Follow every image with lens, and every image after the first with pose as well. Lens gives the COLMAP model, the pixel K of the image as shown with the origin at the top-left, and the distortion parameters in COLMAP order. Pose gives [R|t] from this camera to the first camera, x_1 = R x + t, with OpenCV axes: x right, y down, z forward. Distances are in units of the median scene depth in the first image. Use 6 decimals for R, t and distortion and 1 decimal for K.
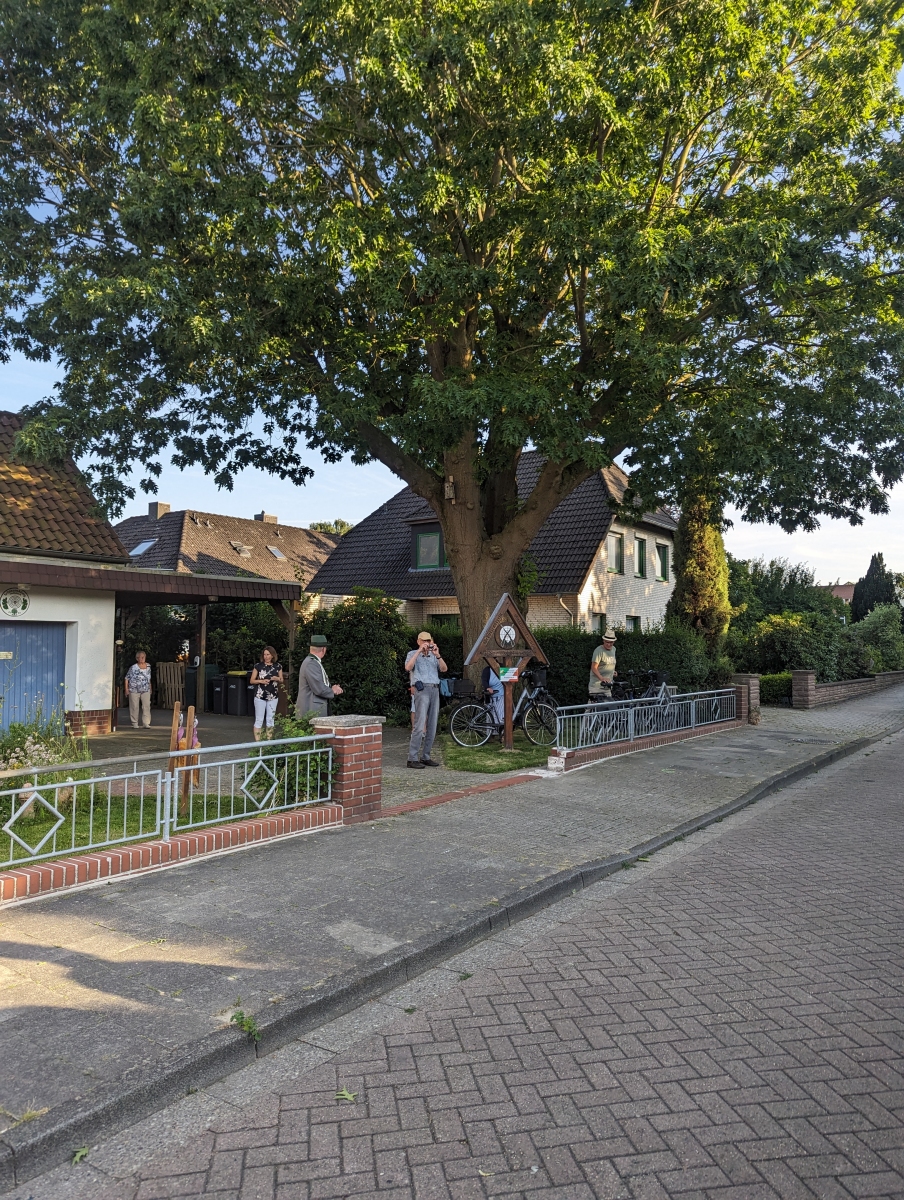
lens RADIAL K [[841.6, 0, 452.0], [0, 841.6, 600.0], [0, 0, 1]] dist [0.063059, -0.049553]
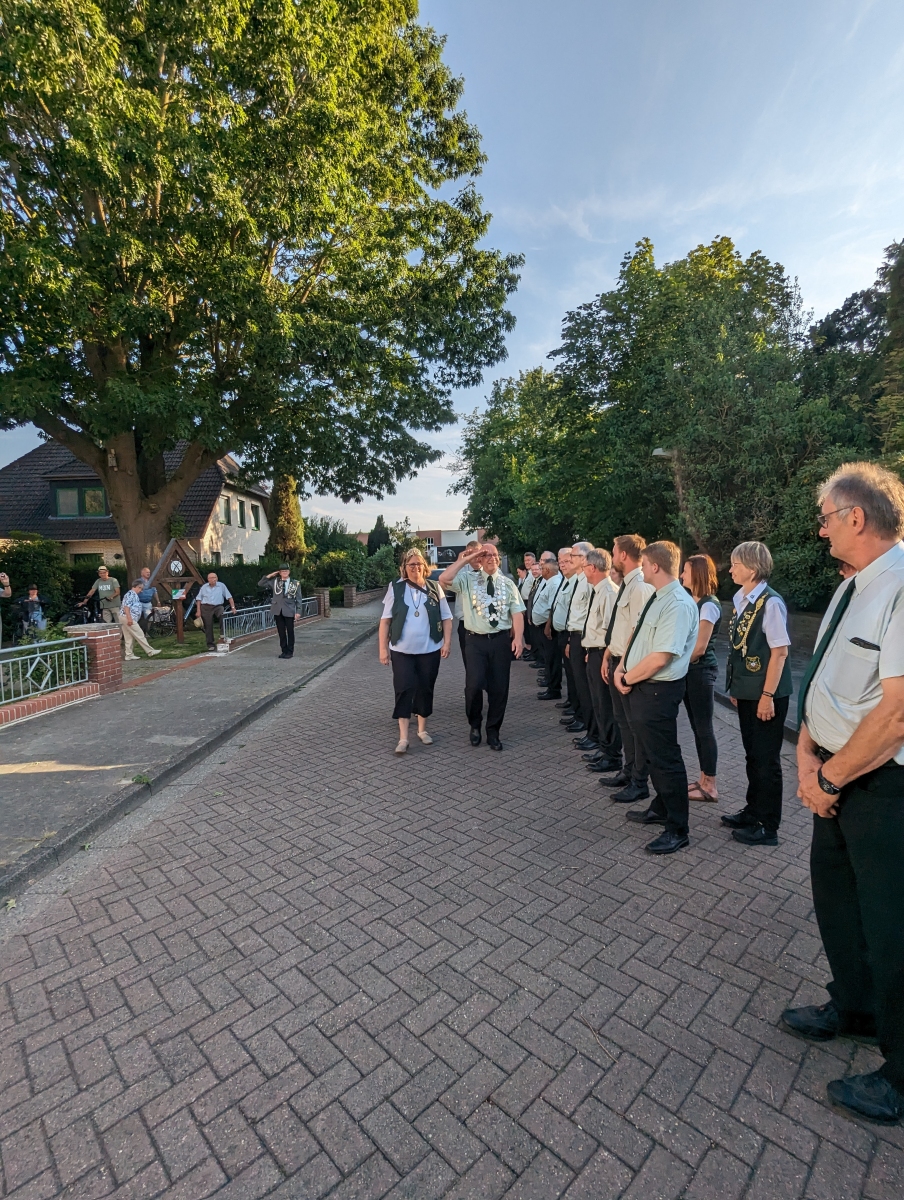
lens RADIAL K [[571.5, 0, 451.9], [0, 571.5, 602.8], [0, 0, 1]] dist [0.000945, 0.000735]
pose [[0.825818, -0.057087, 0.561040, -0.081069], [-0.002061, 0.994551, 0.104232, -0.000711], [-0.563933, -0.087233, 0.821200, -0.074140]]
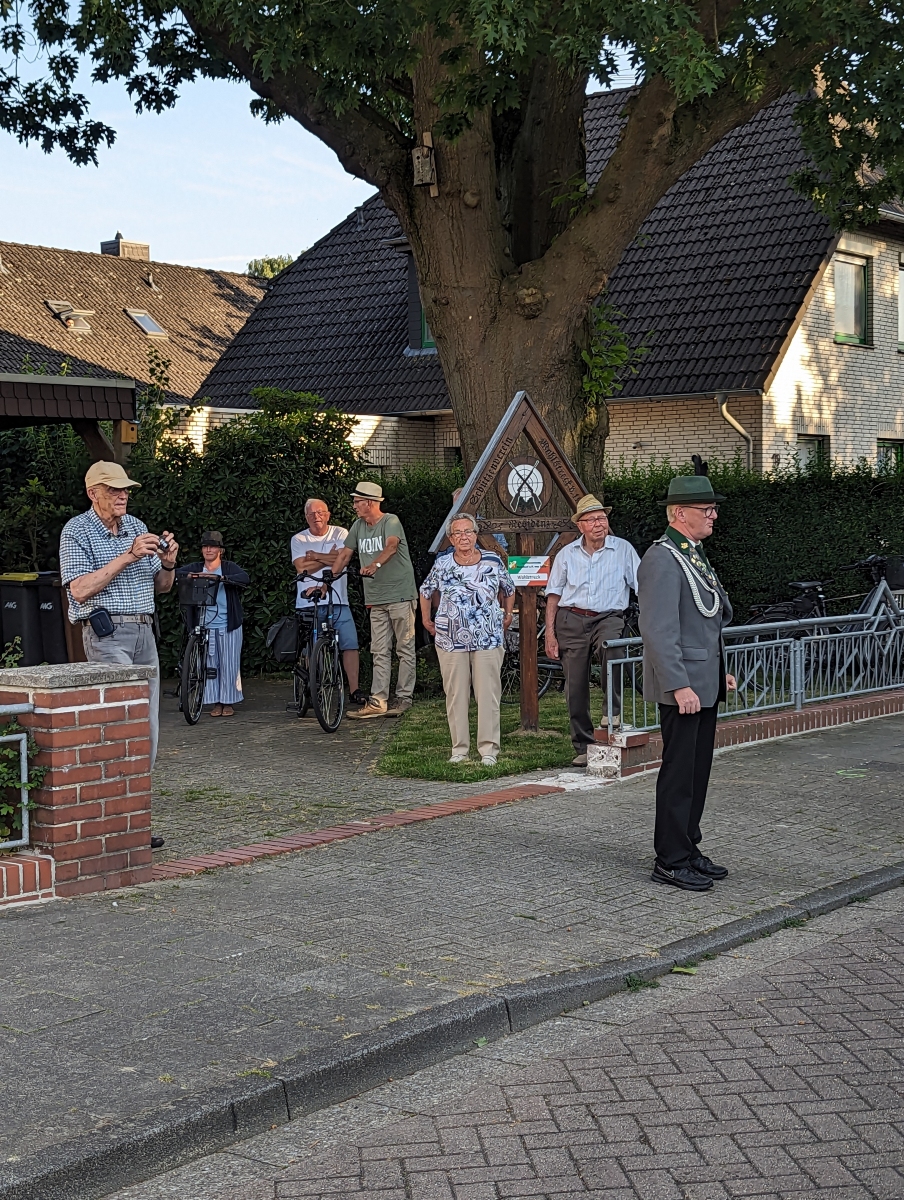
lens RADIAL K [[1765.8, 0, 444.0], [0, 1765.8, 592.7], [0, 0, 1]] dist [0.188659, -0.791616]
pose [[0.997368, -0.016894, -0.070513, 0.072579], [0.023688, 0.995035, 0.096661, 0.005488], [0.068530, -0.098077, 0.992816, 0.031645]]
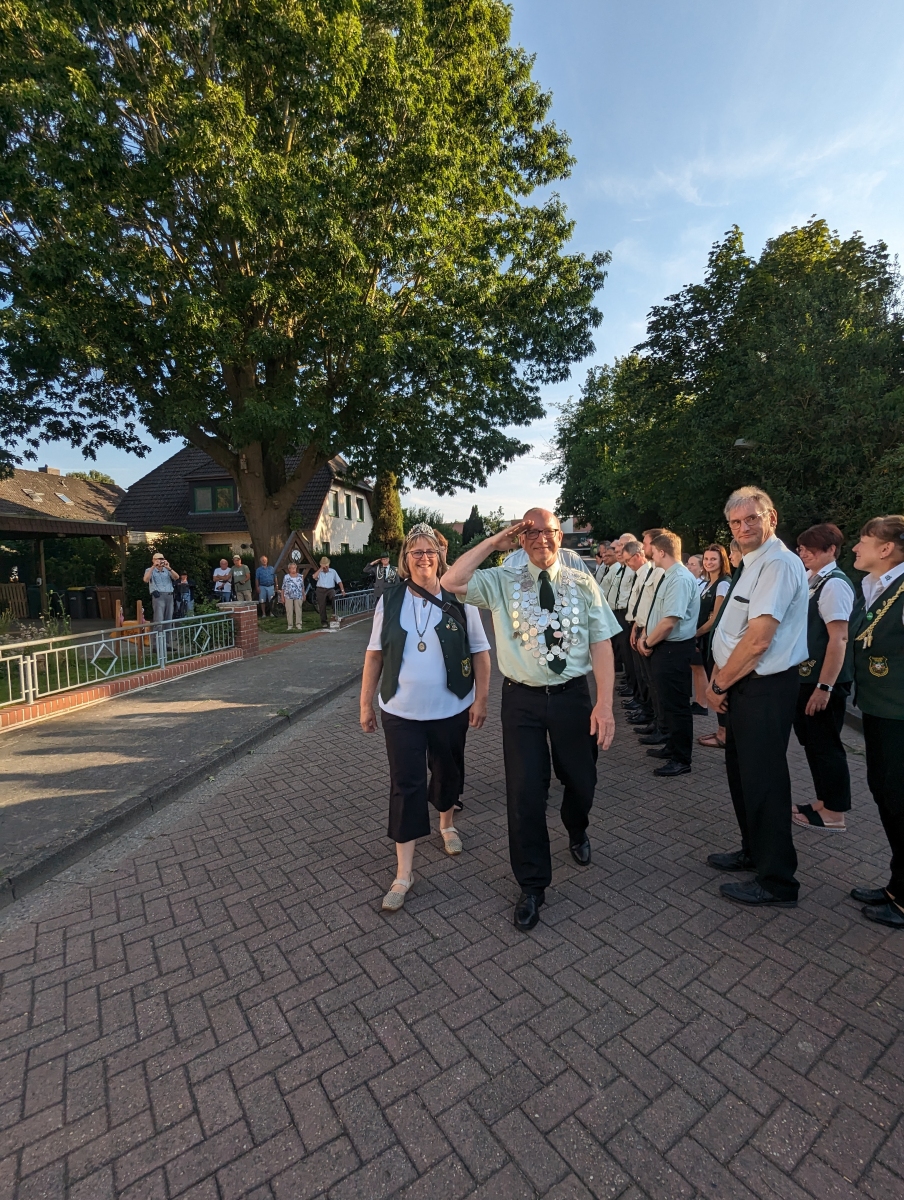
lens RADIAL K [[561.3, 0, 455.6], [0, 561.3, 608.3], [0, 0, 1]] dist [-0.000016, -0.000149]
pose [[0.905419, -0.063525, 0.419739, -0.102161], [0.006712, 0.990759, 0.135467, -0.003387], [-0.424466, -0.119837, 0.897478, -0.137730]]
